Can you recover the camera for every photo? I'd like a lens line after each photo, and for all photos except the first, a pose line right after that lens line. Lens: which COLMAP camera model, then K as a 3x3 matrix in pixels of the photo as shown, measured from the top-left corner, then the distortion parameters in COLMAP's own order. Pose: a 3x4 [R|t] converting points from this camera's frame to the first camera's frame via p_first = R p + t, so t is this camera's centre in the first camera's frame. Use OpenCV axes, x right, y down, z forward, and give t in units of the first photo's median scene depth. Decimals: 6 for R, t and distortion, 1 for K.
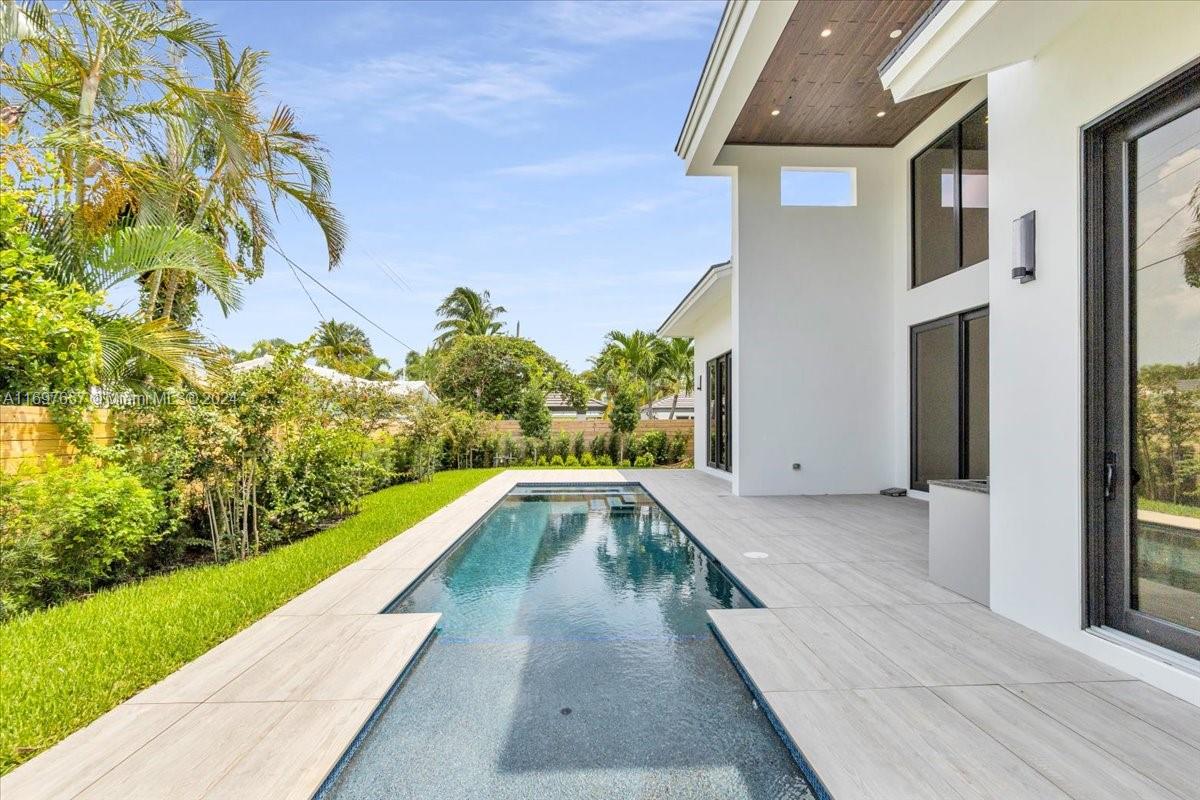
lens RADIAL K [[517.8, 0, 597.8], [0, 517.8, 427.7], [0, 0, 1]] dist [-0.015757, -0.000236]
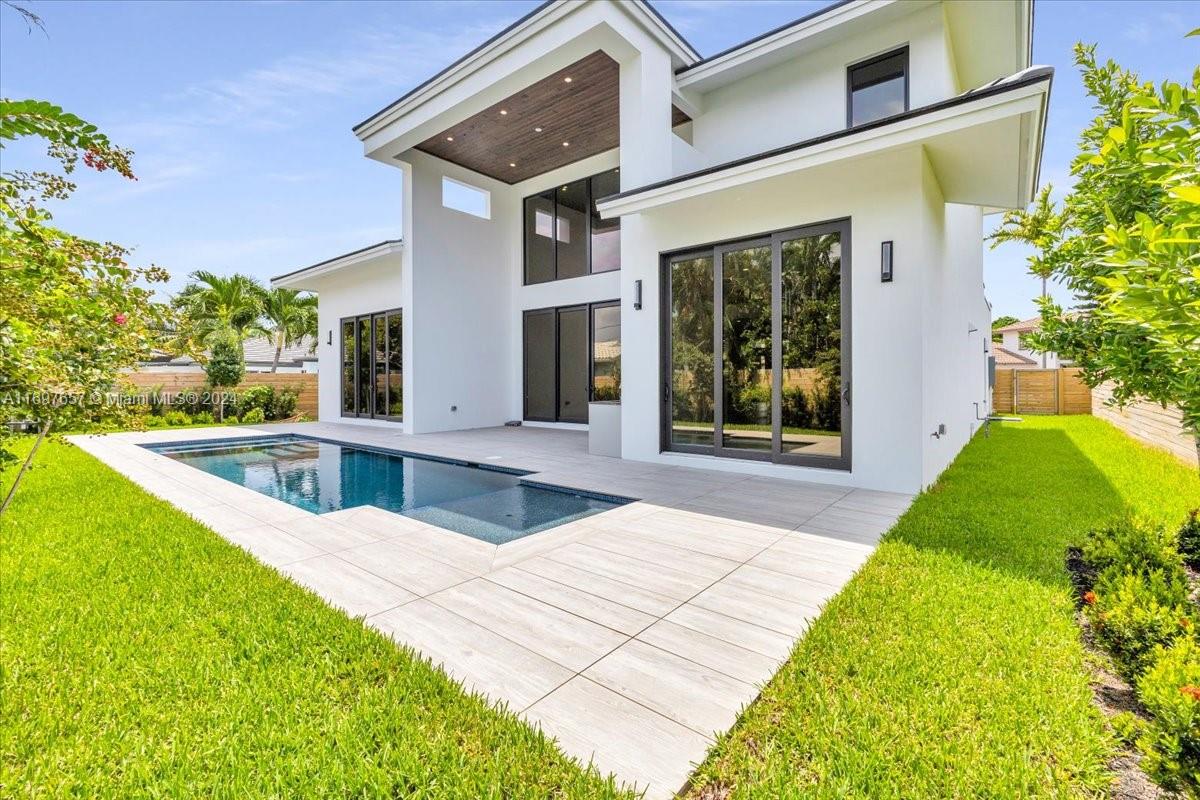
lens RADIAL K [[517.8, 0, 596.9], [0, 517.8, 390.0], [0, 0, 1]] dist [-0.015757, -0.000236]
pose [[0.656337, -0.007109, 0.754434, -0.352400], [0.003027, 0.999972, 0.006790, 0.019669], [-0.754462, -0.002173, 0.656341, -0.130216]]
